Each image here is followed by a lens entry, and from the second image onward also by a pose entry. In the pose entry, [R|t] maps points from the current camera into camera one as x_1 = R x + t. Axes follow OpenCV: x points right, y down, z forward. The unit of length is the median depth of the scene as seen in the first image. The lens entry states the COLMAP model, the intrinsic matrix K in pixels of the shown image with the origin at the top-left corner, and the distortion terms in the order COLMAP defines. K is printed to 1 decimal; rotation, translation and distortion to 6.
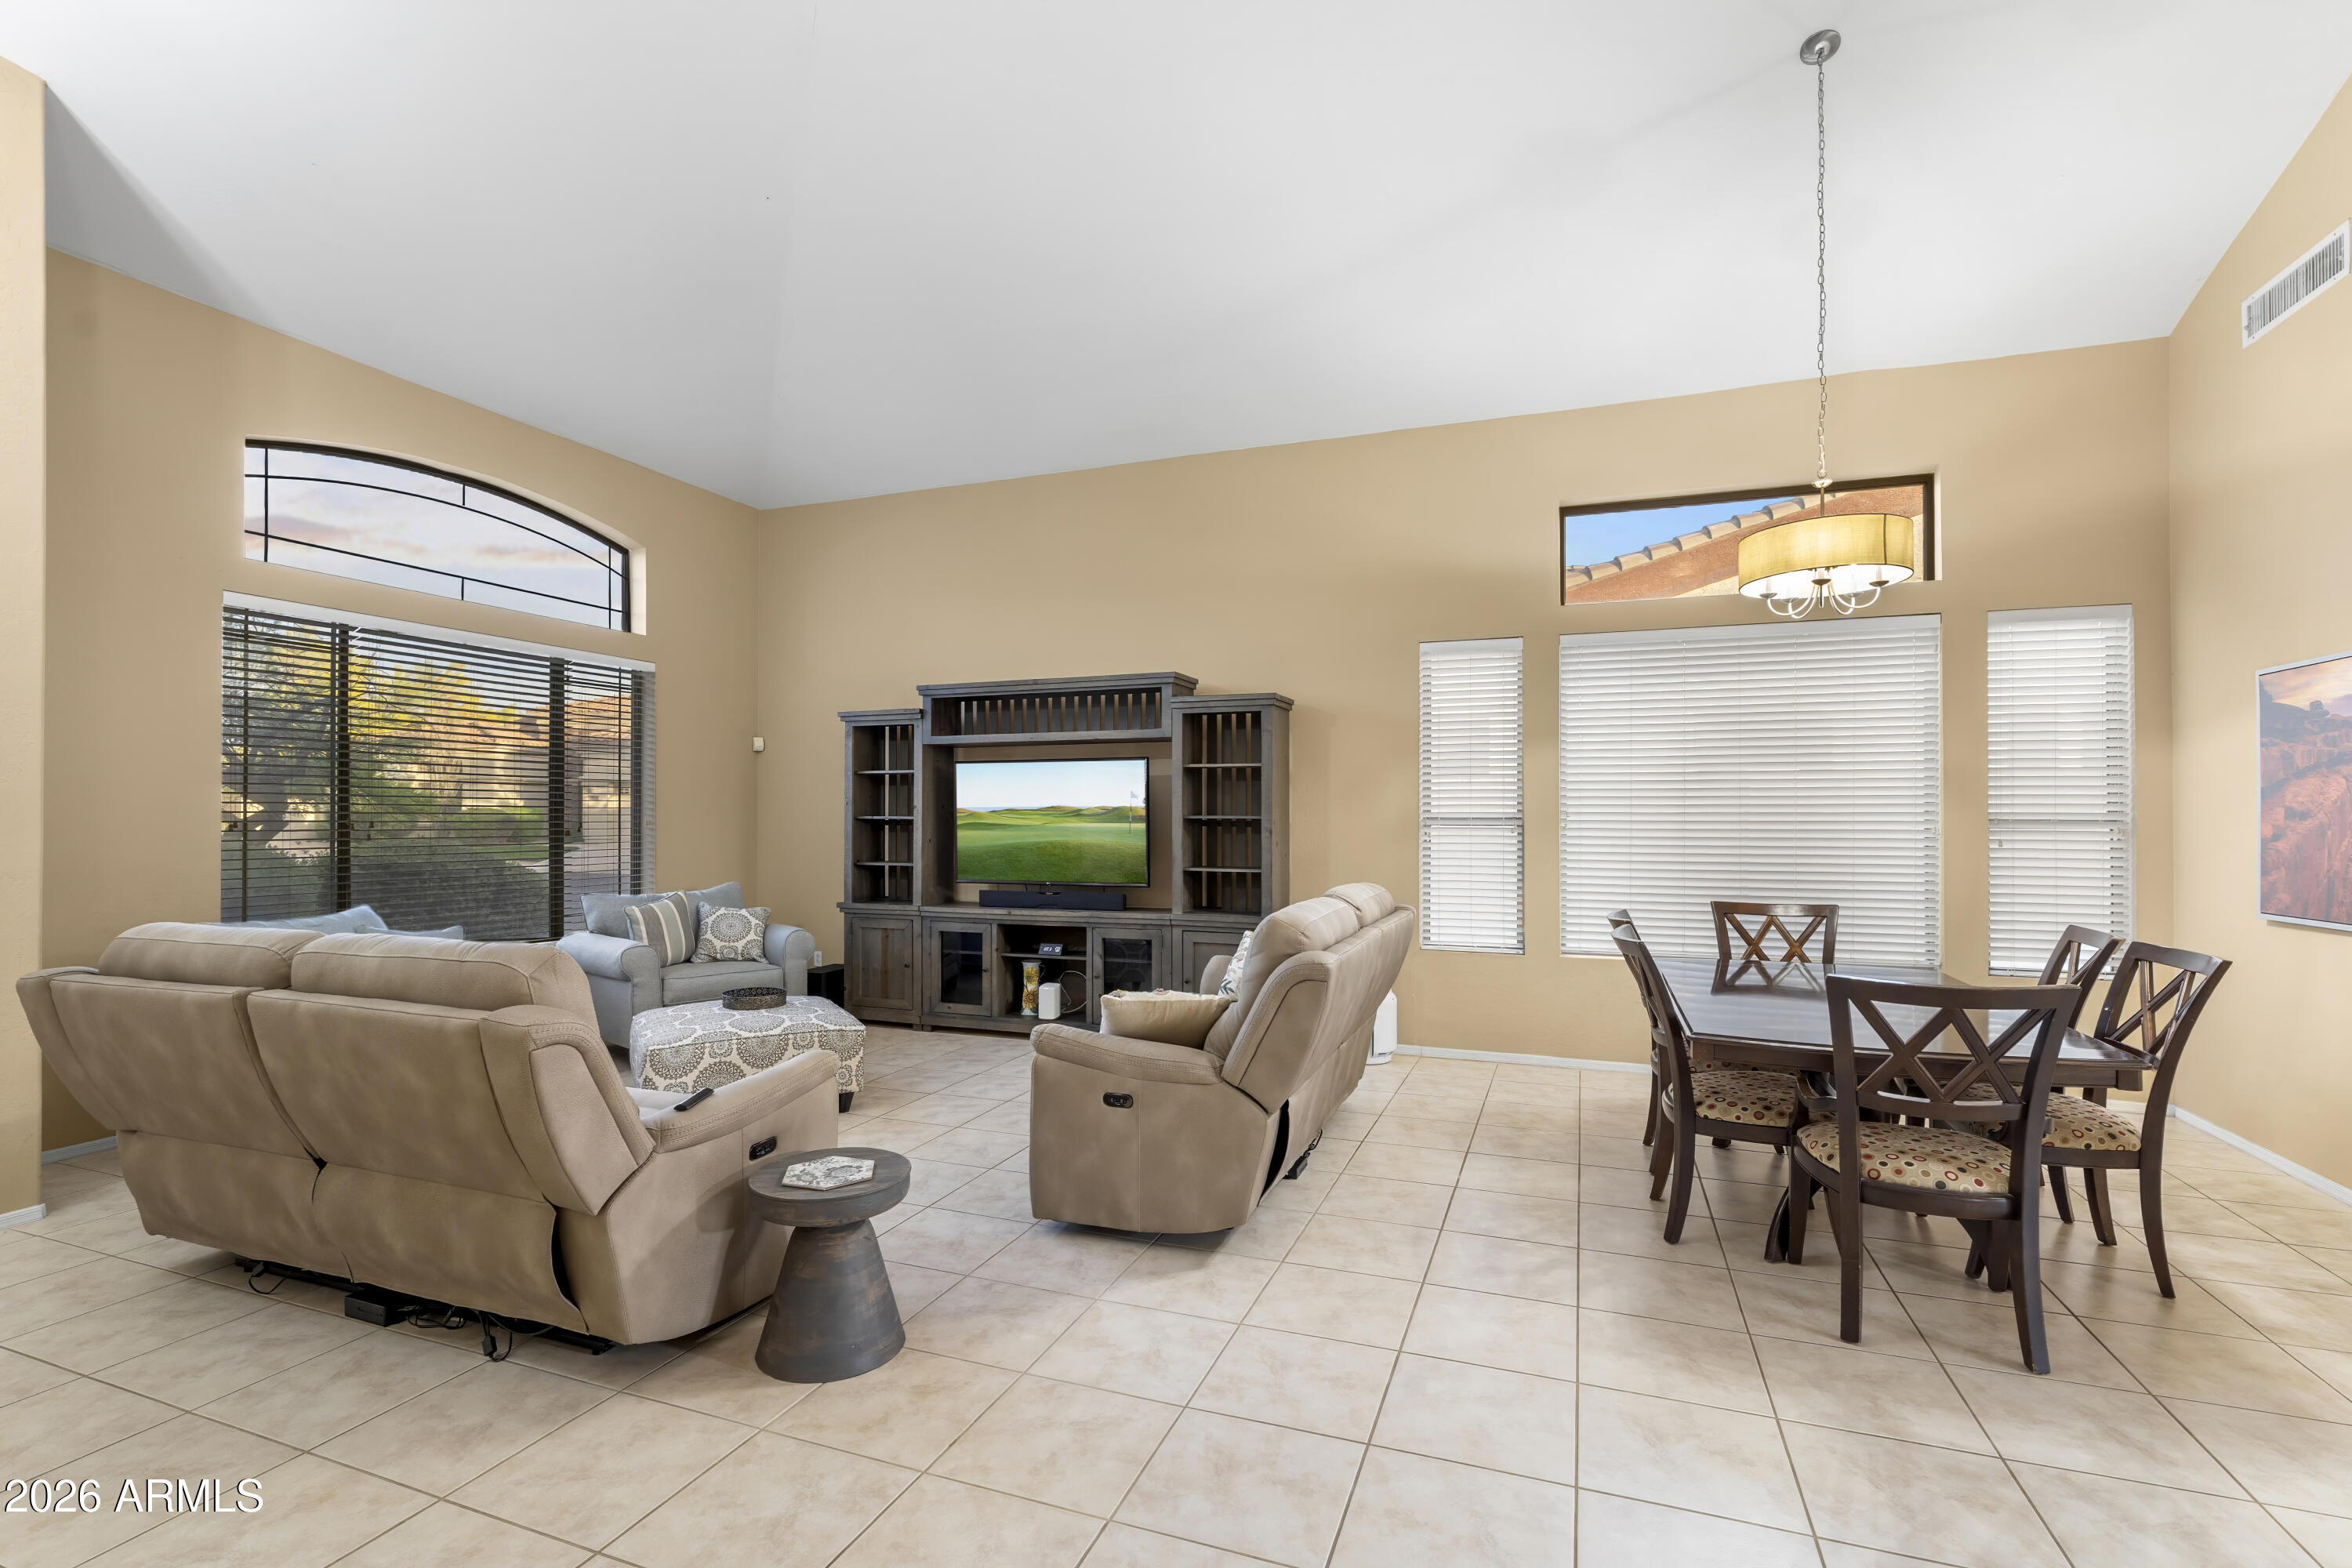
lens RADIAL K [[1060.6, 0, 1202.3], [0, 1060.6, 813.0], [0, 0, 1]] dist [-0.005038, 0.000647]
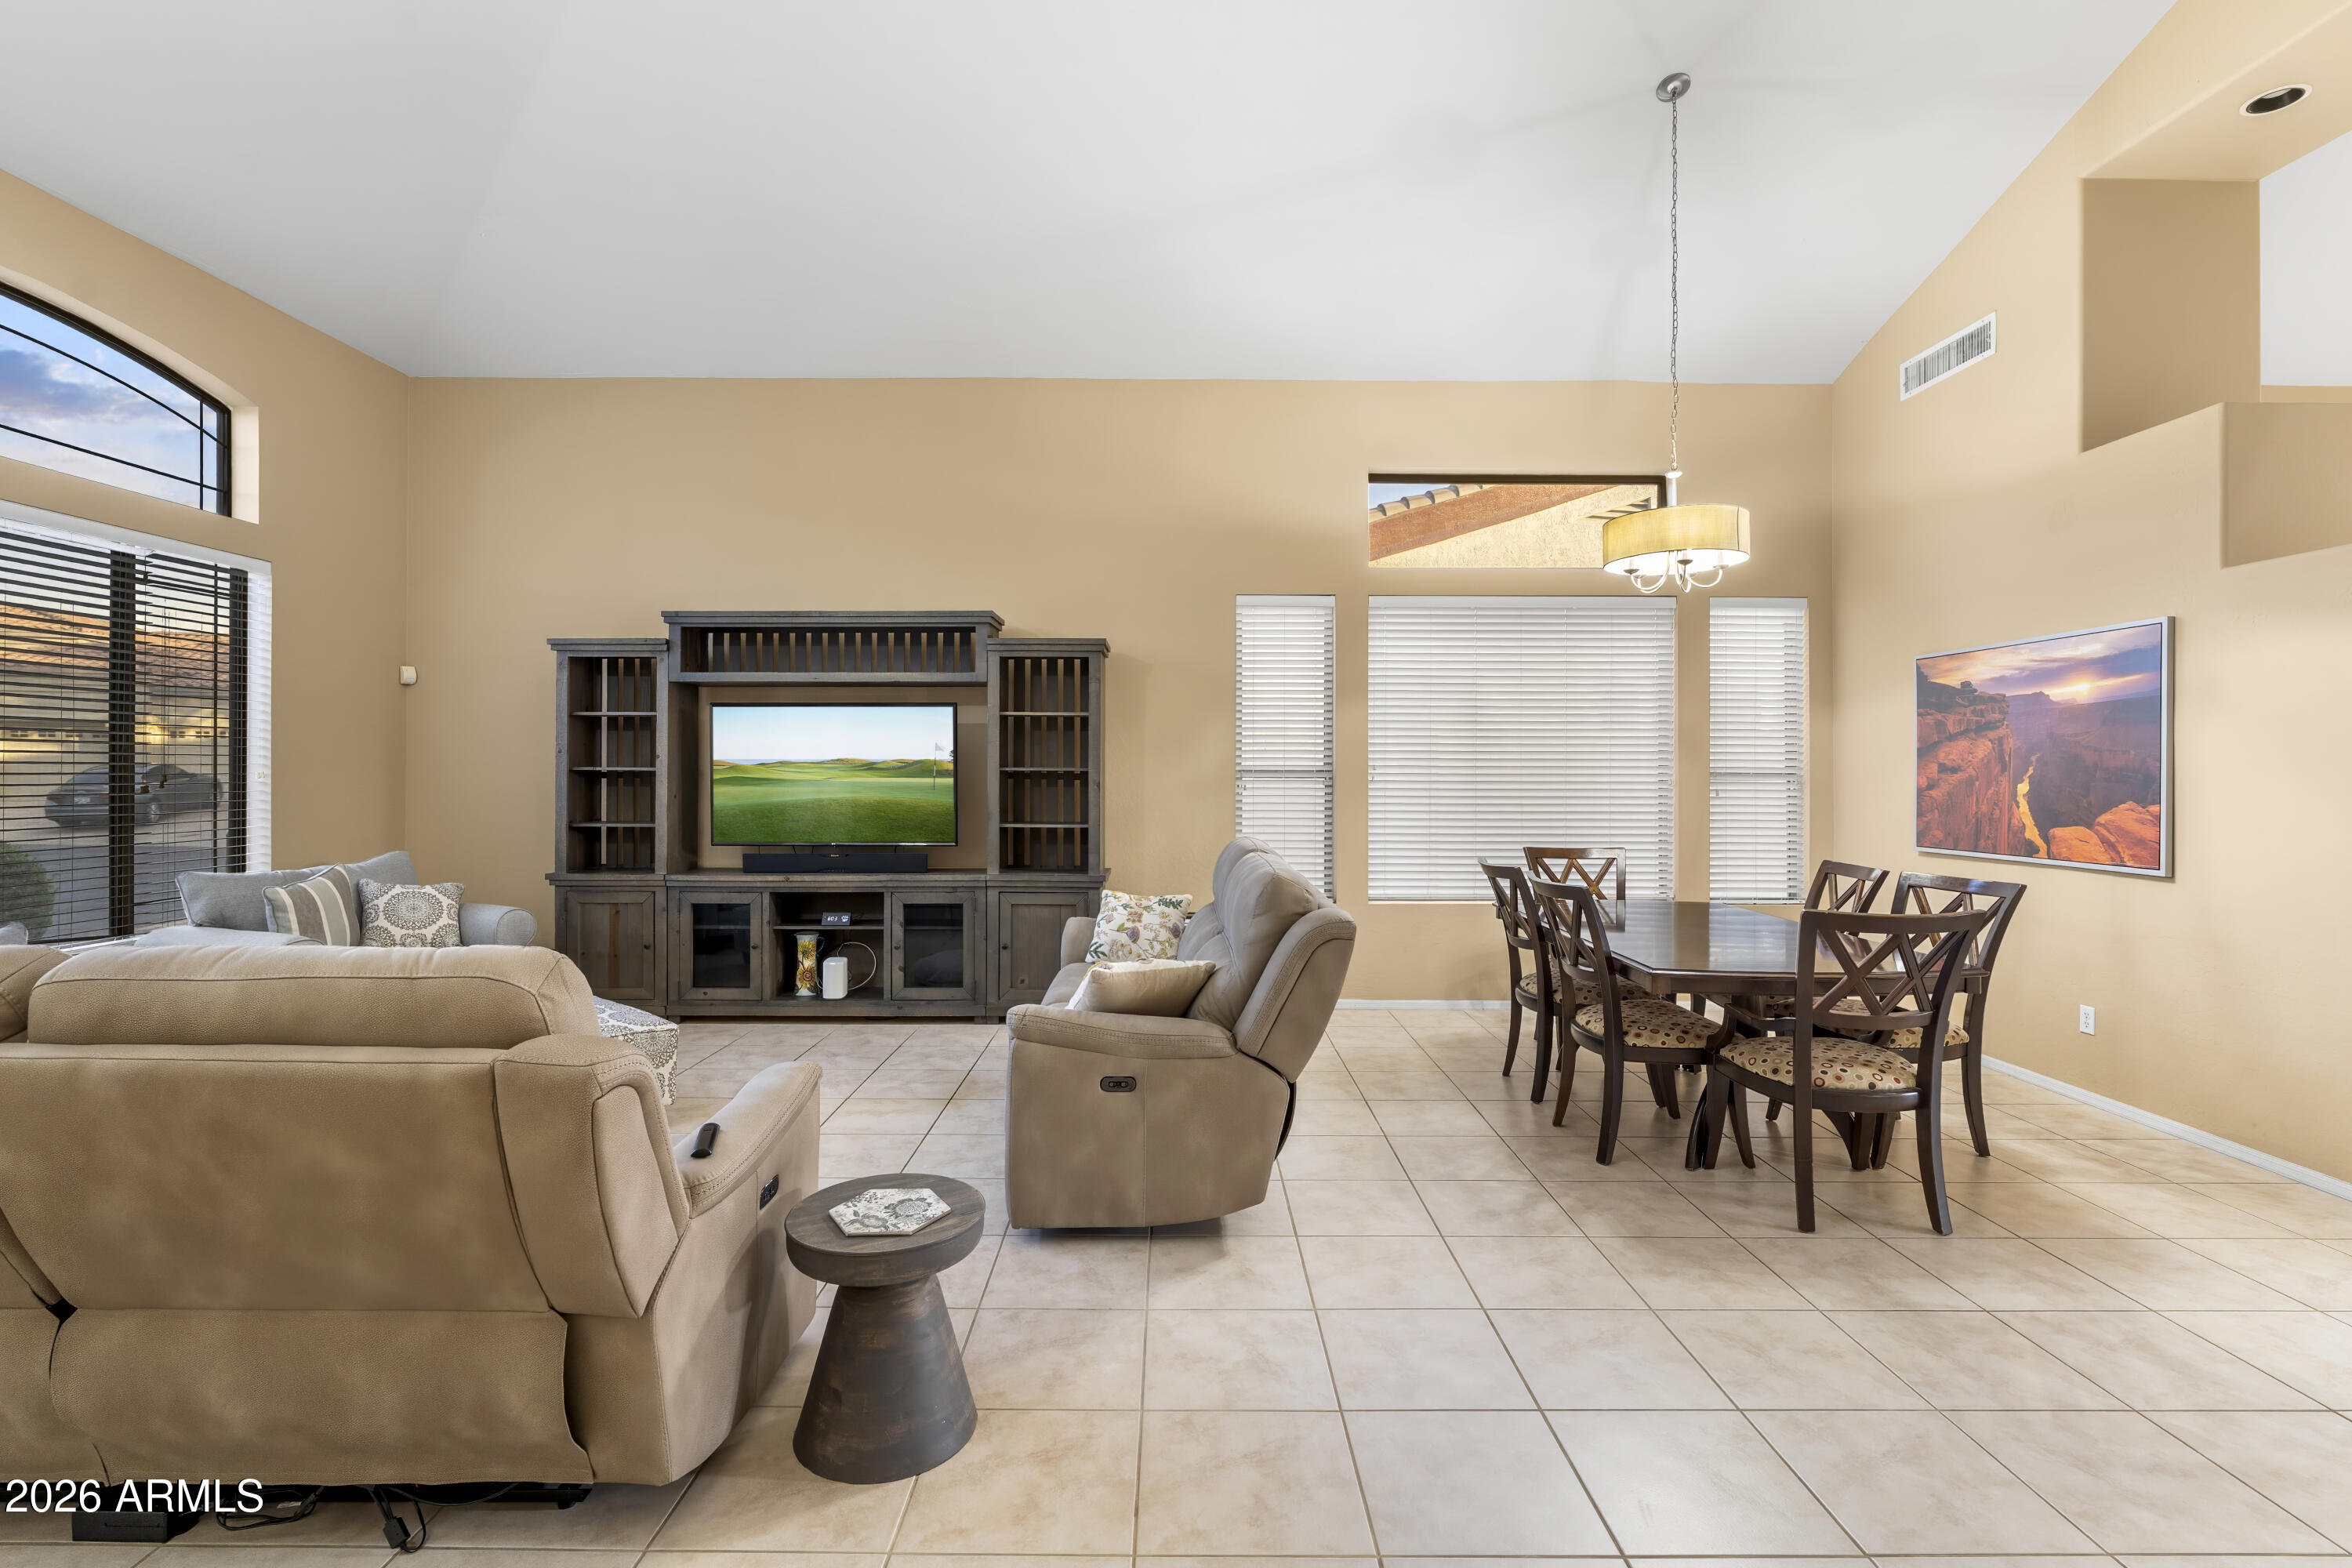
lens RADIAL K [[1060.6, 0, 1189.9], [0, 1060.6, 771.4], [0, 0, 1]] dist [-0.005038, 0.000647]
pose [[0.937462, 0.001580, 0.348084, -0.210060], [-0.003441, 0.999983, 0.004729, 0.000911], [-0.348071, -0.005631, 0.937451, 0.085884]]
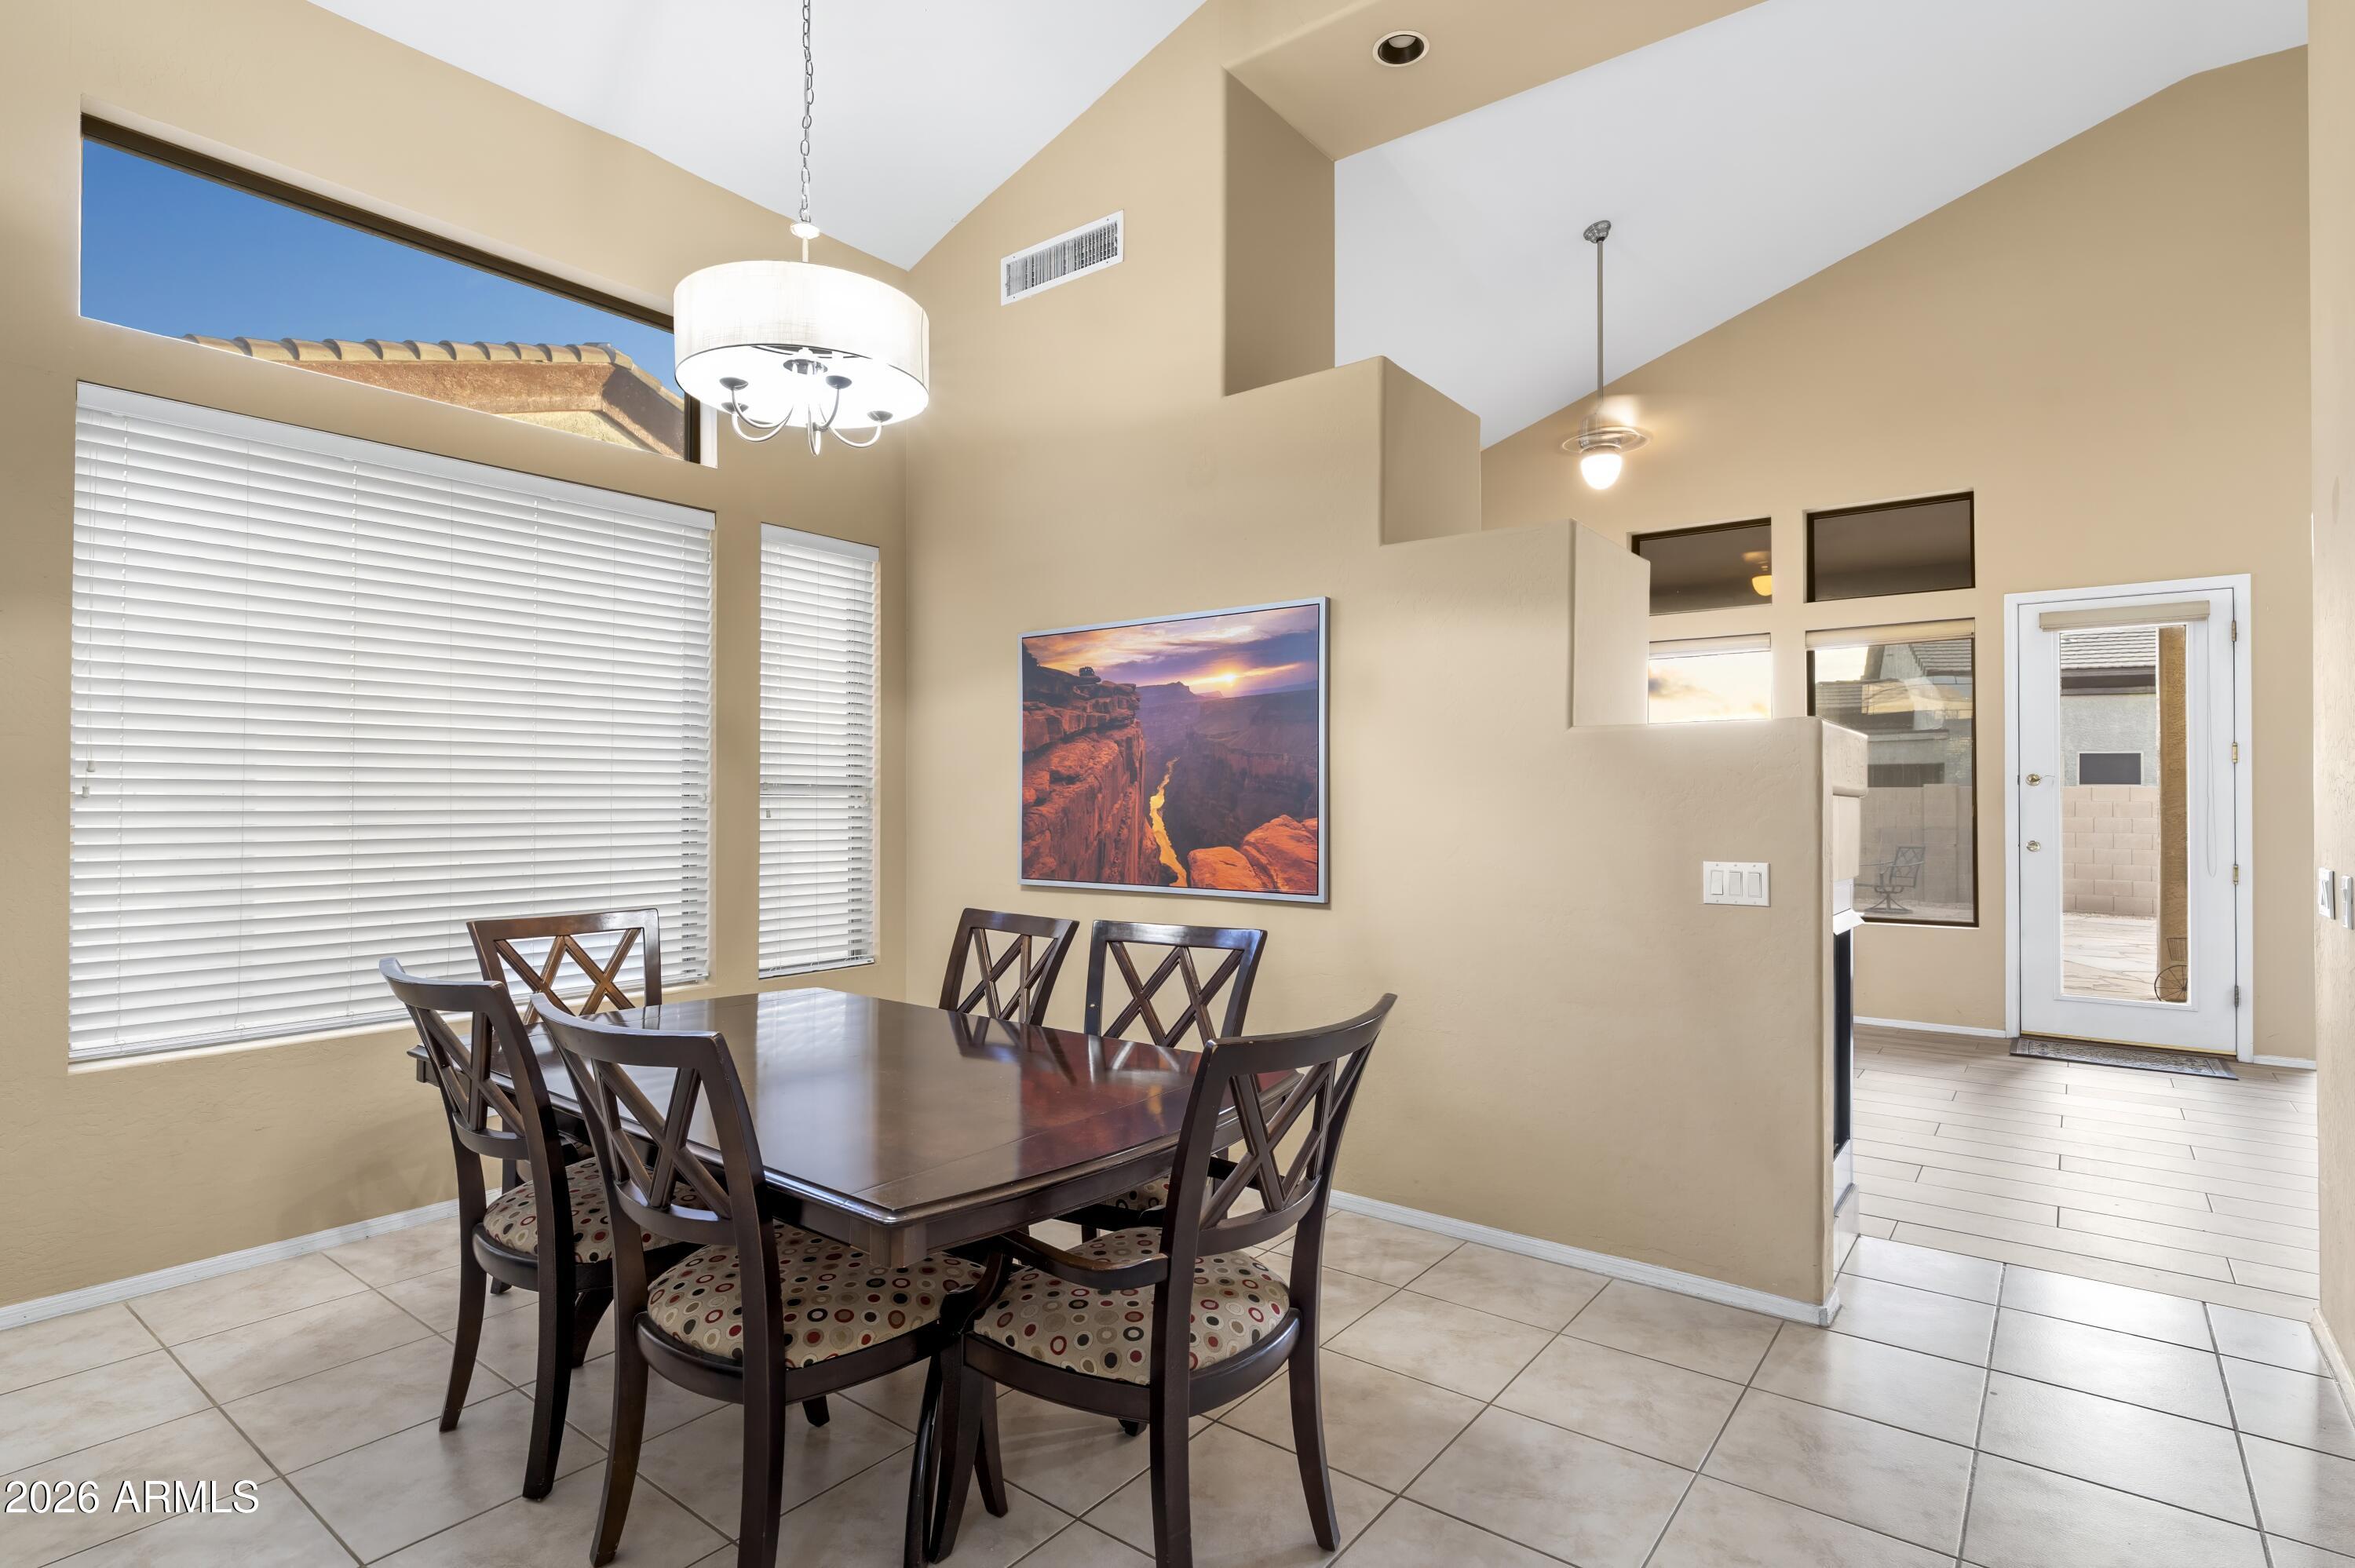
lens RADIAL K [[1172.3, 0, 1171.6], [0, 1172.3, 781.6], [0, 0, 1]] dist [-0.007710, -0.000509]
pose [[0.308225, 0.012763, 0.951228, 0.002327], [-0.006299, 0.999915, -0.011375, 0.012474], [-0.951293, -0.002486, 0.308280, 0.420718]]
